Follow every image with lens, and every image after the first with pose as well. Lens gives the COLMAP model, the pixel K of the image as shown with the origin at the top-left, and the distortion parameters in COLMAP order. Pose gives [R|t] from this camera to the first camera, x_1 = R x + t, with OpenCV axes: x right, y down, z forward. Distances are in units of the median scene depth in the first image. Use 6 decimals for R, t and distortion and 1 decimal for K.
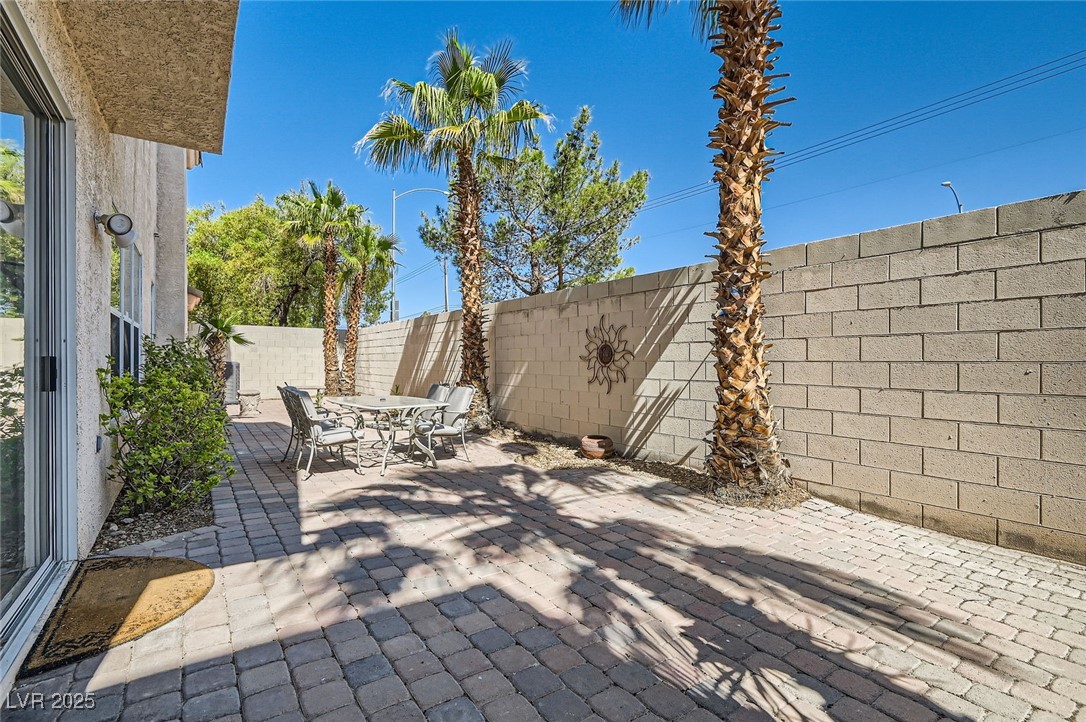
lens RADIAL K [[496.7, 0, 531.1], [0, 496.7, 363.8], [0, 0, 1]] dist [0.001809, -0.000998]
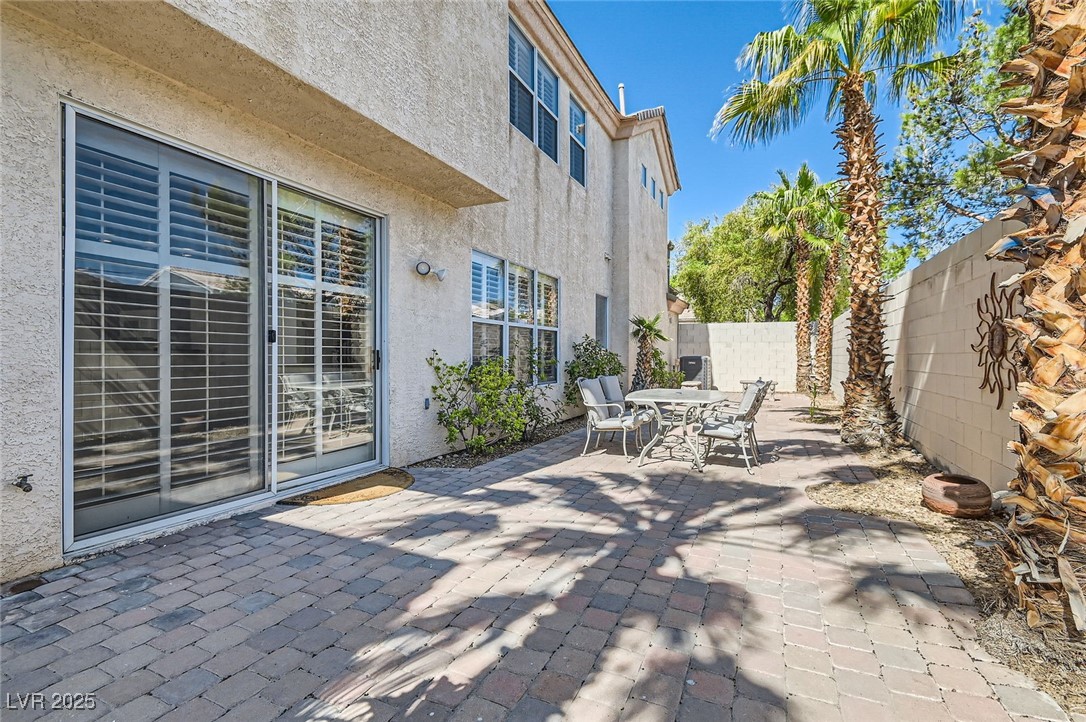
lens RADIAL K [[496.7, 0, 535.1], [0, 496.7, 354.1], [0, 0, 1]] dist [0.001809, -0.000998]
pose [[0.495990, -0.004365, -0.868317, 0.608193], [-0.006406, 0.999942, -0.008686, 0.007547], [0.868304, 0.009871, 0.495934, 0.409603]]
